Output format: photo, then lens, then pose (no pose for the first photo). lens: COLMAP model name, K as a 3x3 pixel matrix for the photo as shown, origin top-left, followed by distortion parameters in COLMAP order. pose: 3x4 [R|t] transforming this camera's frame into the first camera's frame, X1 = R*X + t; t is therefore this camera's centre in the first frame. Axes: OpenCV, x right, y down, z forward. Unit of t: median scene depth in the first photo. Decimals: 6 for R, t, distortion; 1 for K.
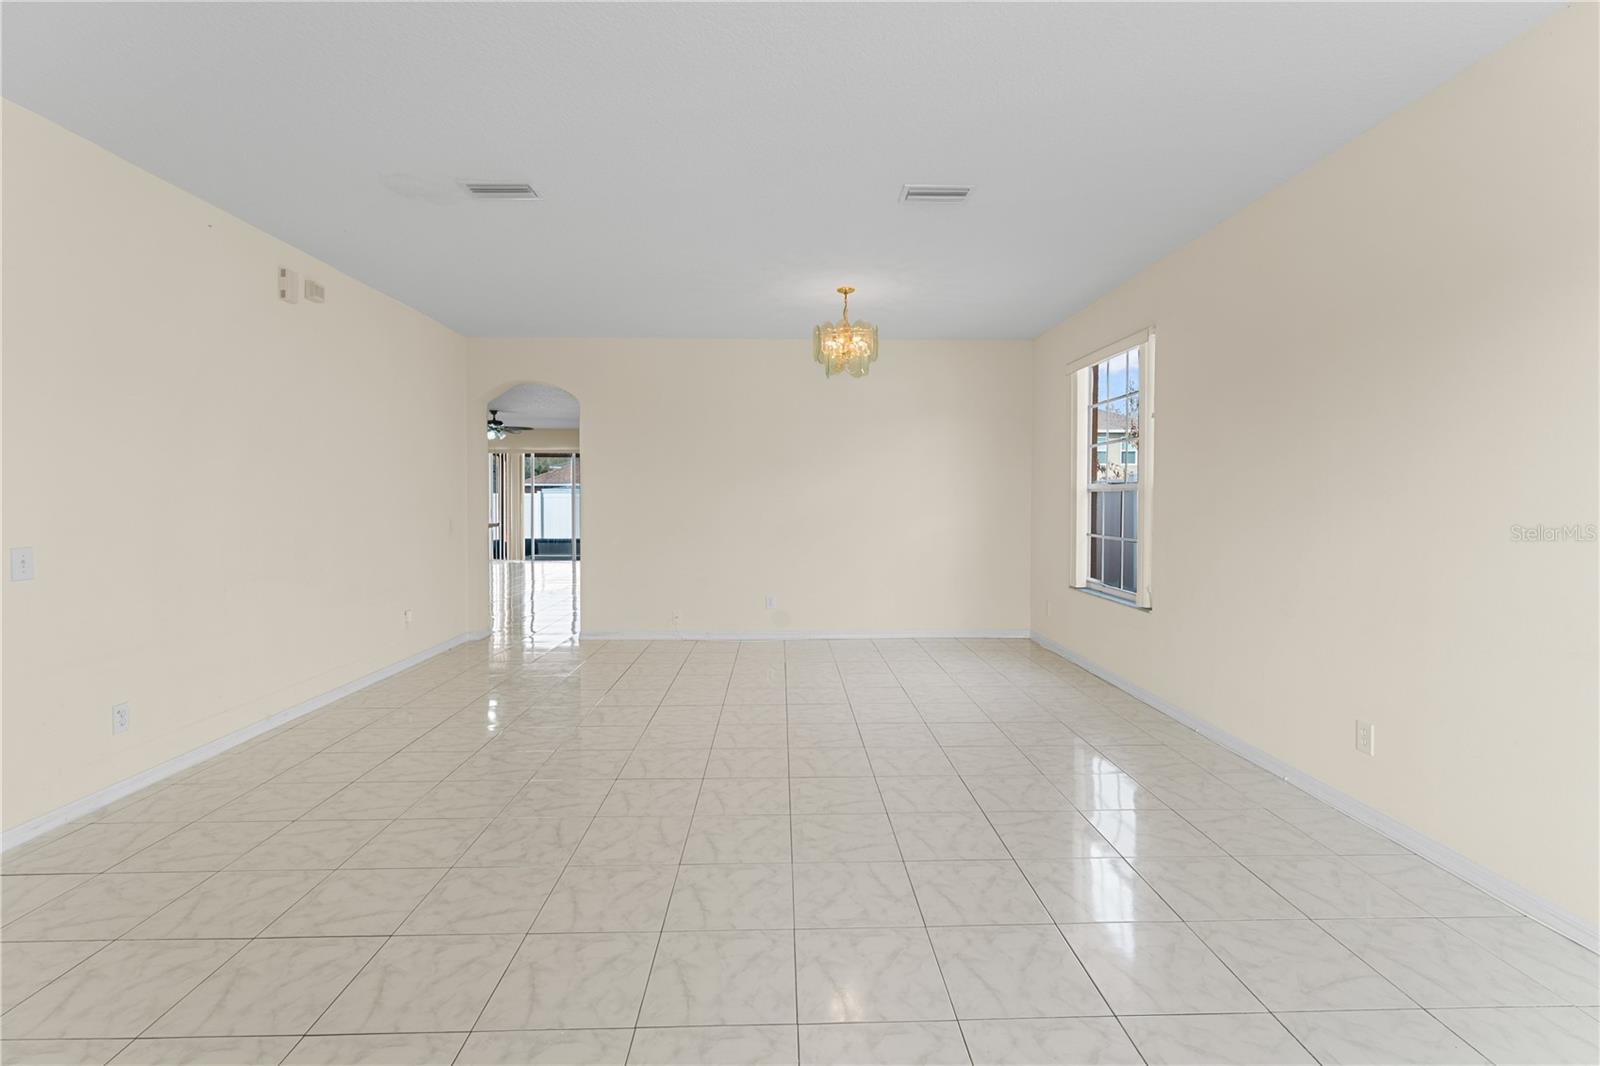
lens RADIAL K [[742.5, 0, 805.9], [0, 742.5, 474.6], [0, 0, 1]] dist [0.001612, -0.000070]
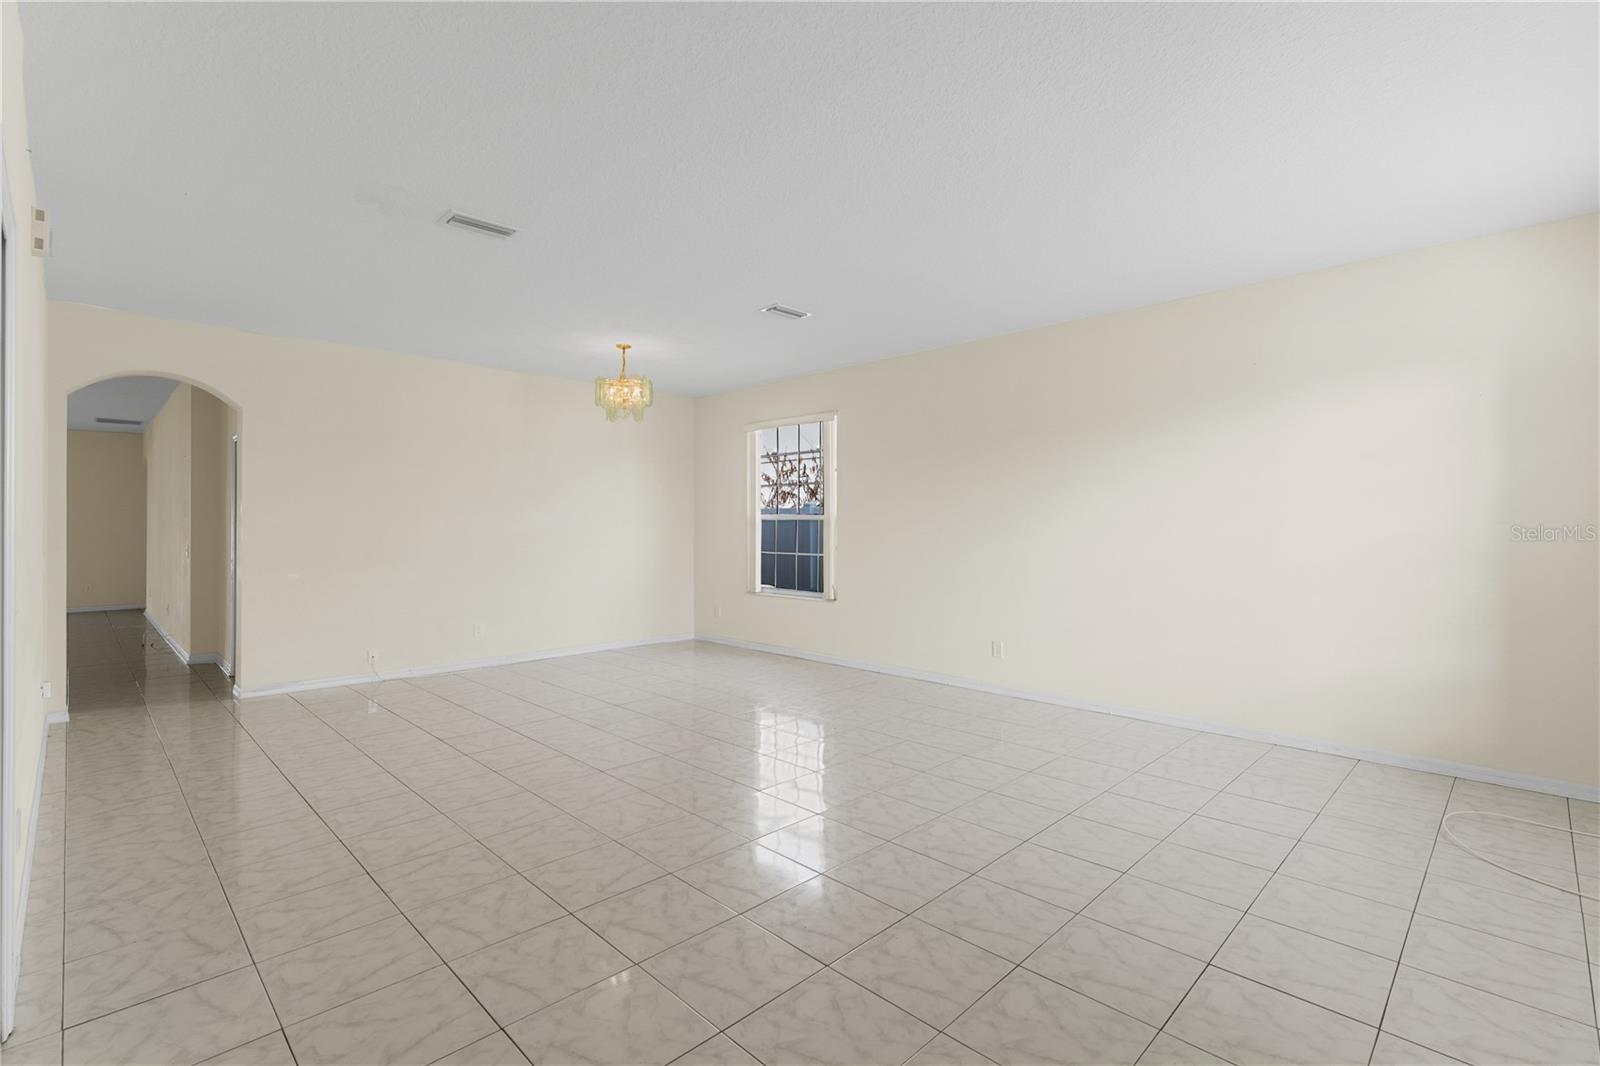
lens RADIAL K [[721.8, 0, 802.5], [0, 721.8, 526.7], [0, 0, 1]] dist [-0.000806, -0.000013]
pose [[0.737533, -0.005828, 0.675286, -0.495114], [-0.015251, 0.999564, 0.025283, -0.001443], [-0.675138, -0.028946, 0.737123, -0.016058]]
